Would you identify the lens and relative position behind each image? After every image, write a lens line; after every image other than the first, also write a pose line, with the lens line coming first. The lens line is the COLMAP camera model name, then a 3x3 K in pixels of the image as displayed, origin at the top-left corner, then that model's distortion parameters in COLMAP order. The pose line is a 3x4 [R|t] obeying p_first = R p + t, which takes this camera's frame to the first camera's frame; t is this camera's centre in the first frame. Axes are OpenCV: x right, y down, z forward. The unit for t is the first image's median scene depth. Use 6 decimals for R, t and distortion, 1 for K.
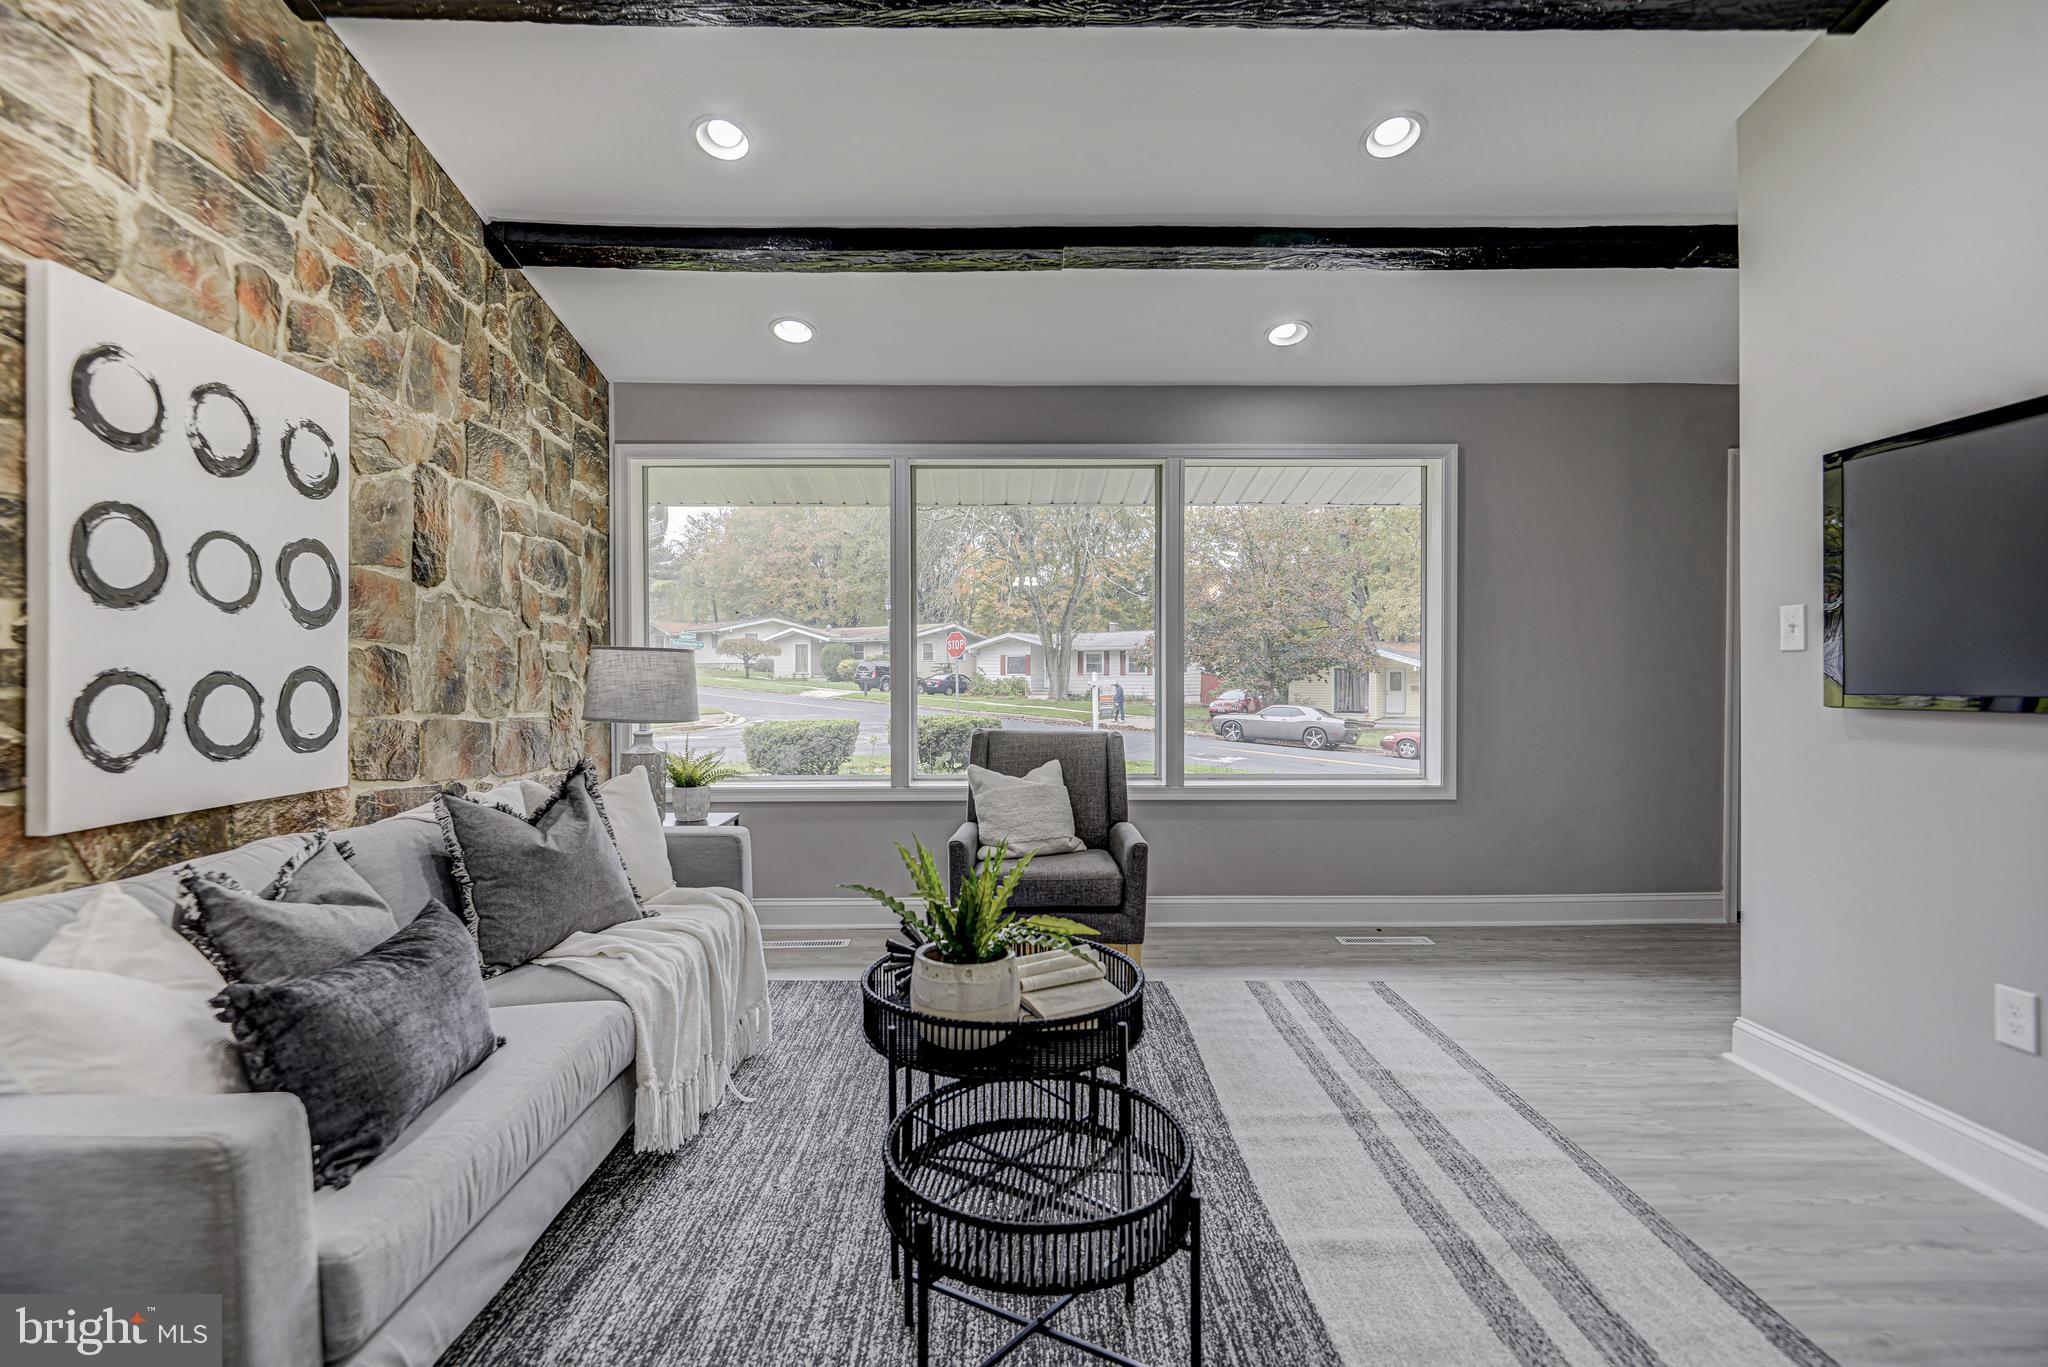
lens RADIAL K [[933.2, 0, 1012.5], [0, 933.2, 675.1], [0, 0, 1]] dist [0.001795, -0.005042]
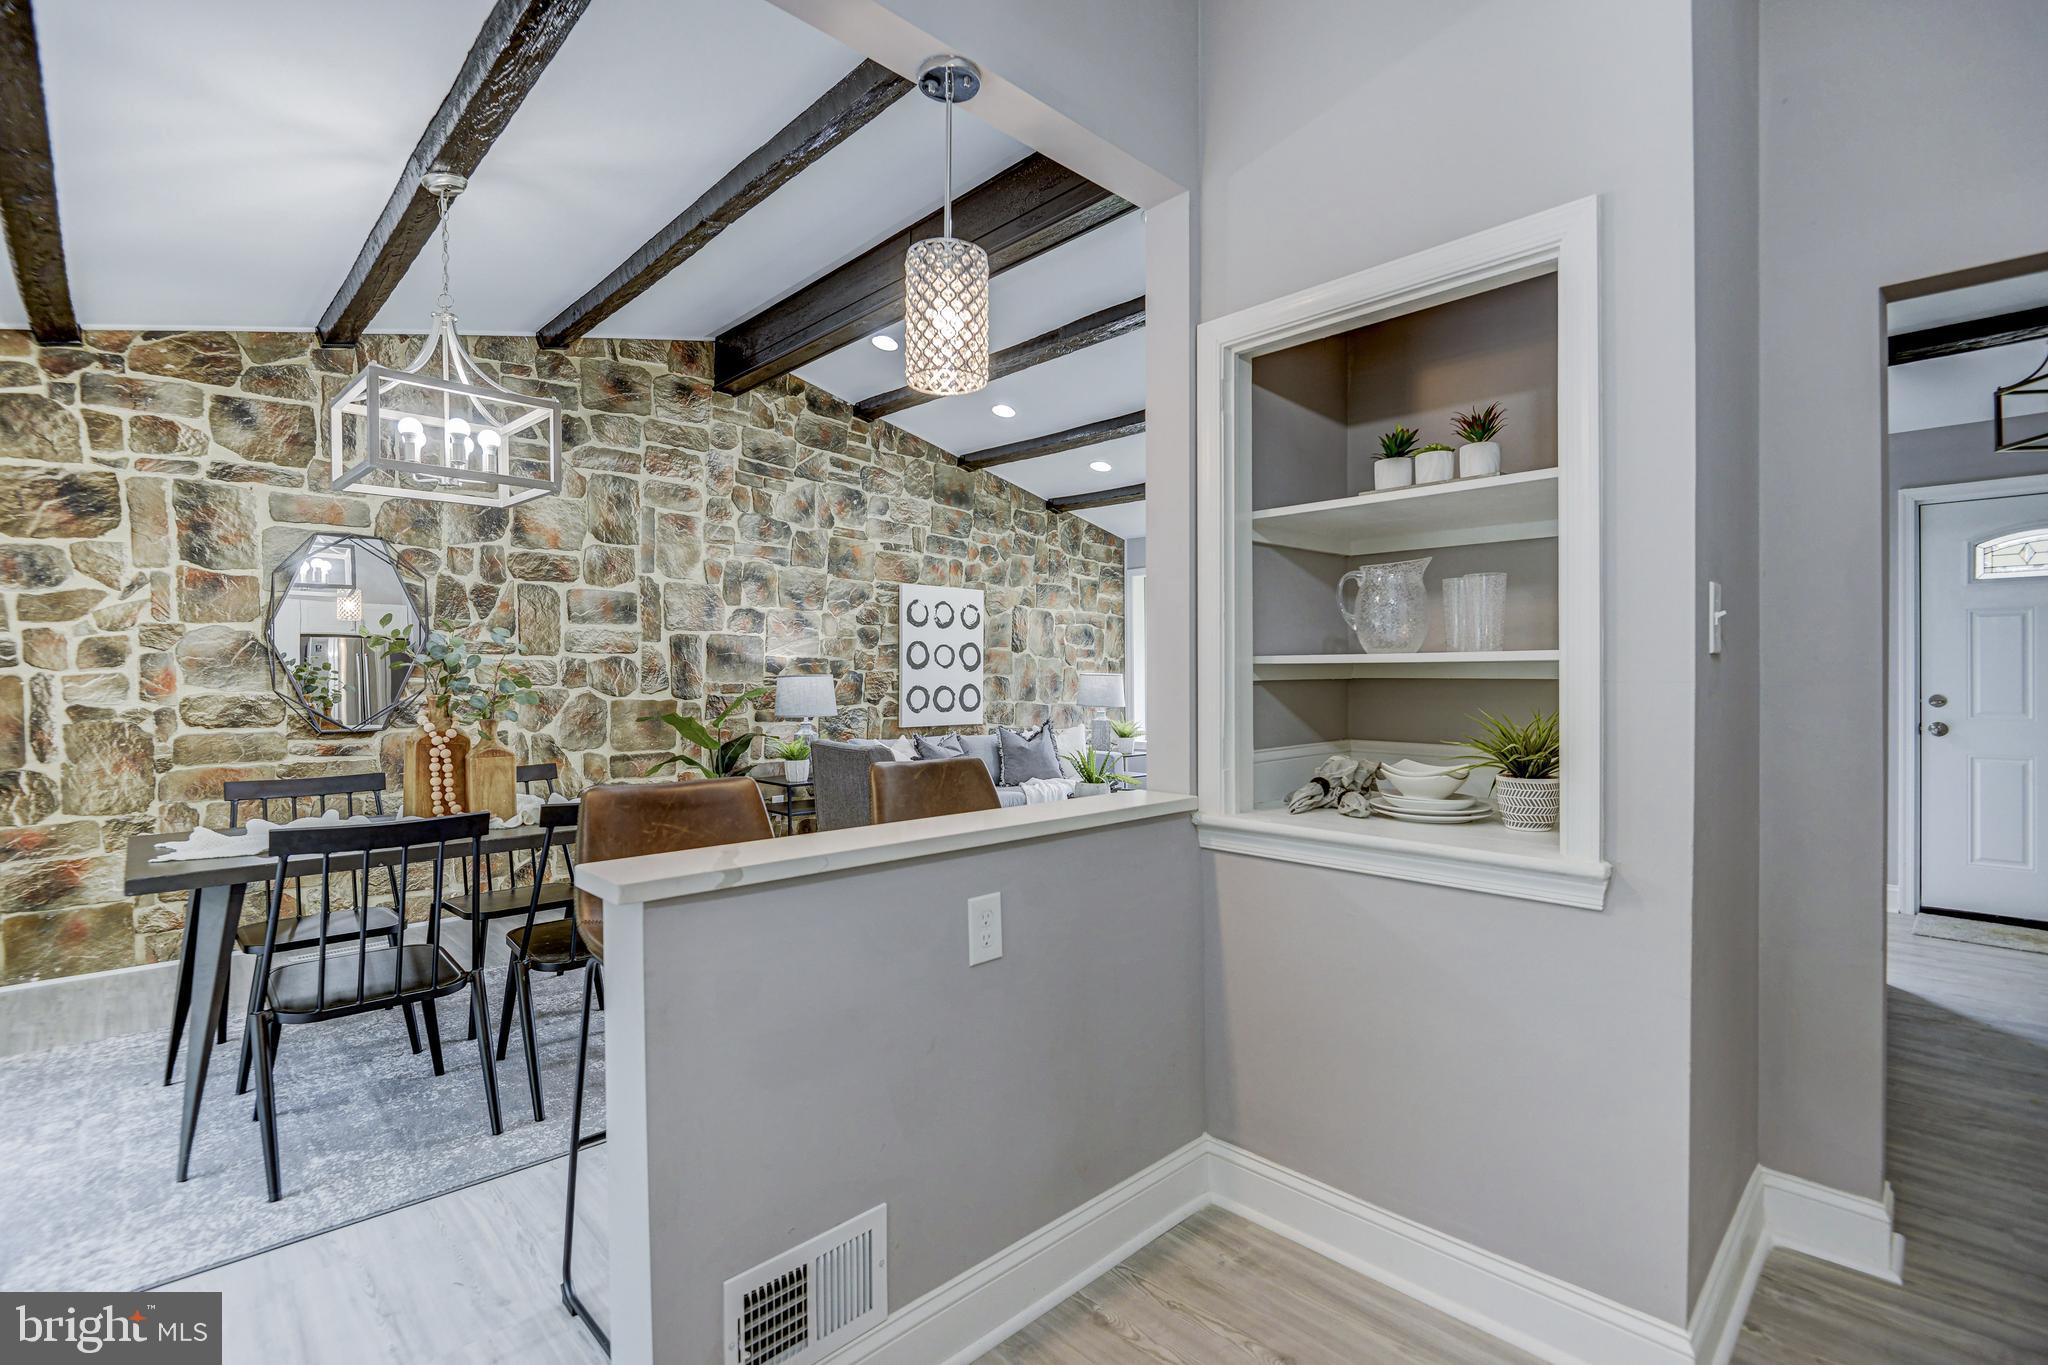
lens RADIAL K [[933.2, 0, 1020.7], [0, 933.2, 678.9], [0, 0, 1]] dist [0.001795, -0.005042]
pose [[0.685724, 0.005779, -0.727839, 1.539567], [-0.001792, 0.999979, 0.006252, -0.042830], [0.727860, -0.002983, 0.685720, -0.954494]]
